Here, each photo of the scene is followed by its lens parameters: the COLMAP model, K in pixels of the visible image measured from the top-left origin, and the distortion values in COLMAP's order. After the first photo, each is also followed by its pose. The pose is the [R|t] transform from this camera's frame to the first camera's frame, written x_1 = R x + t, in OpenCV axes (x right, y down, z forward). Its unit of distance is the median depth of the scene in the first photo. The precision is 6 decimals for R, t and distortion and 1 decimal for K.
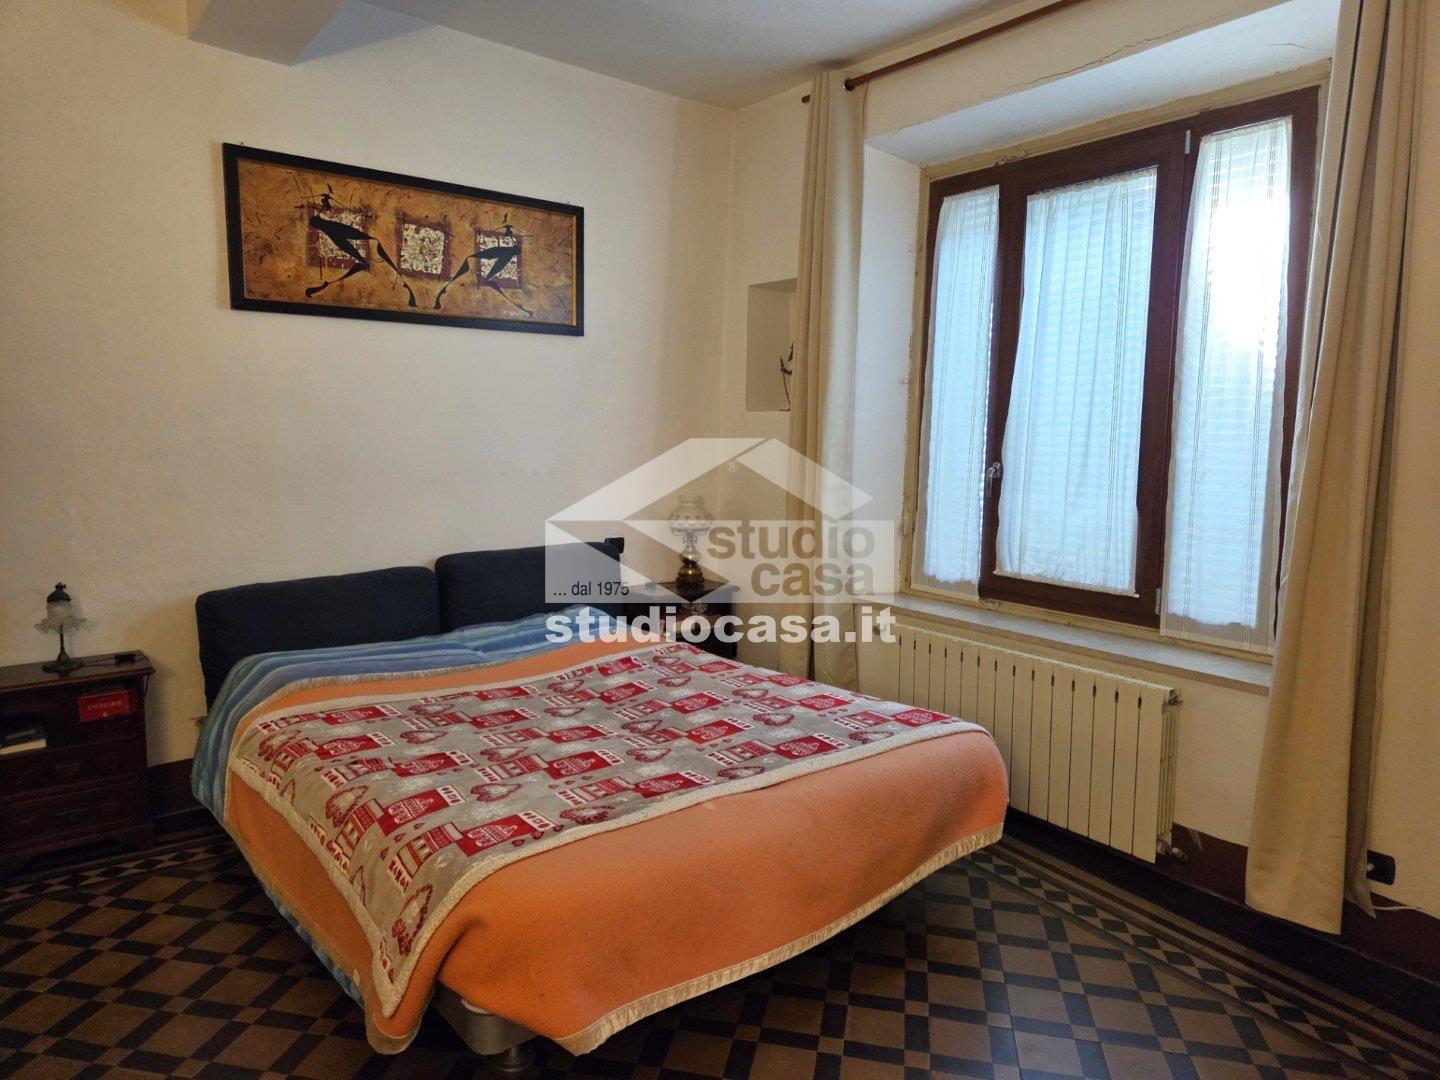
lens RADIAL K [[967.7, 0, 721.4], [0, 967.7, 540.6], [0, 0, 1]] dist [0.028061, -0.023423]
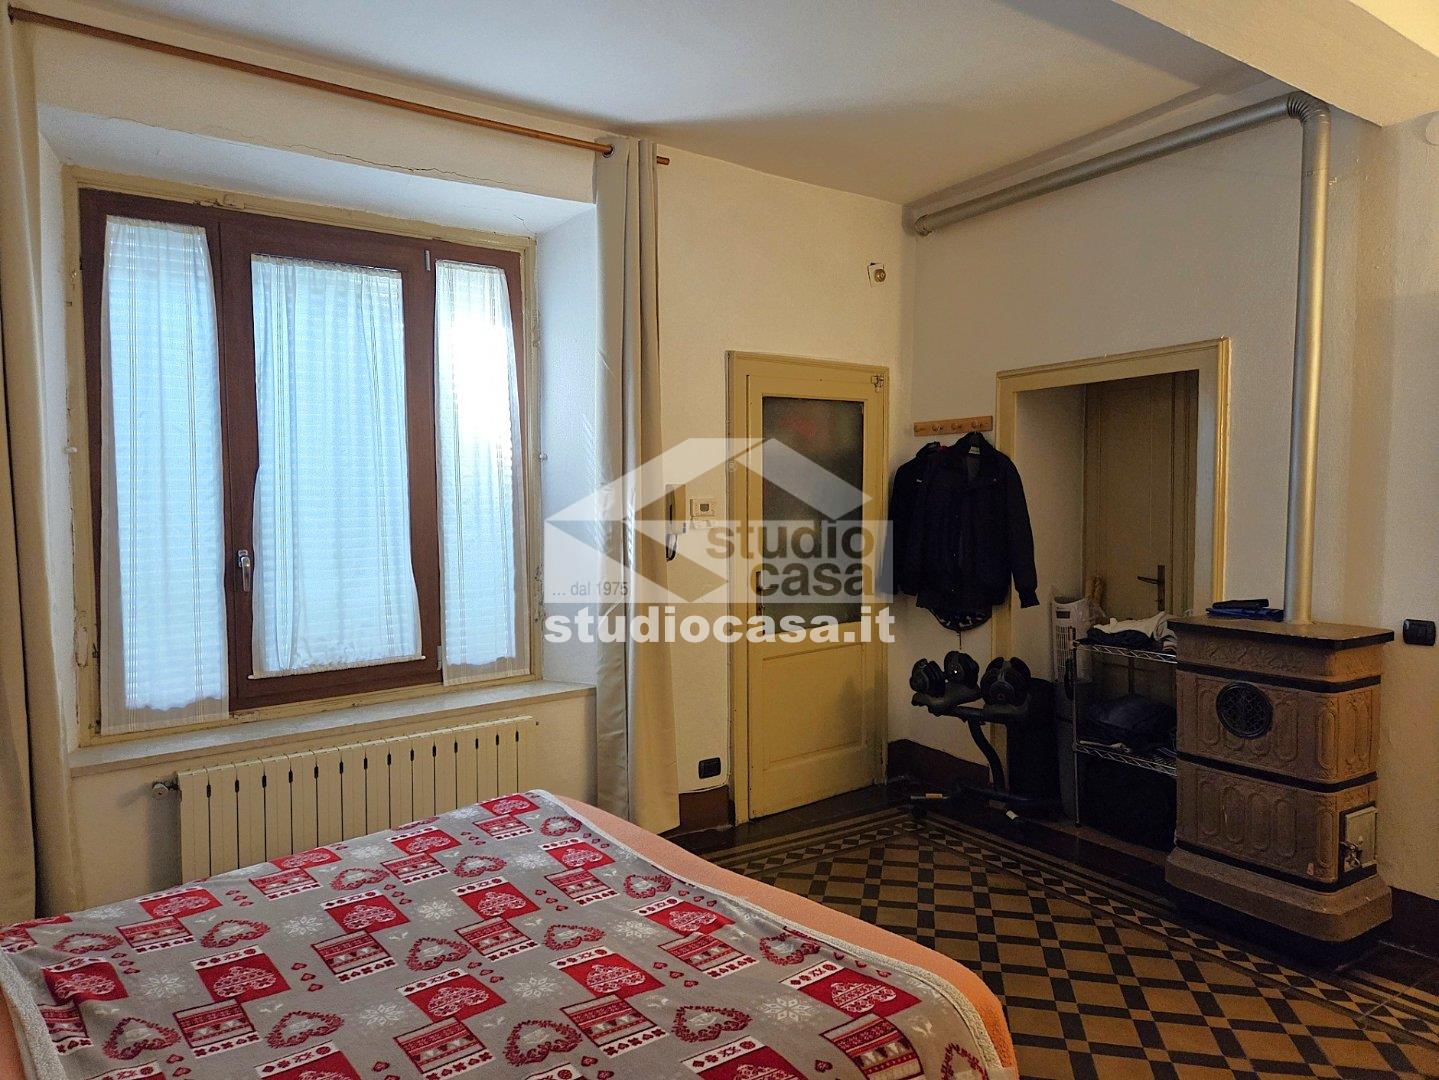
lens RADIAL K [[967.0, 0, 714.1], [0, 967.0, 533.6], [0, 0, 1]] dist [0.028061, -0.023423]
pose [[-0.002009, -0.061975, 0.998076, -0.603043], [0.130267, 0.989557, 0.061708, -0.097517], [-0.991477, 0.130141, 0.006085, 0.601689]]
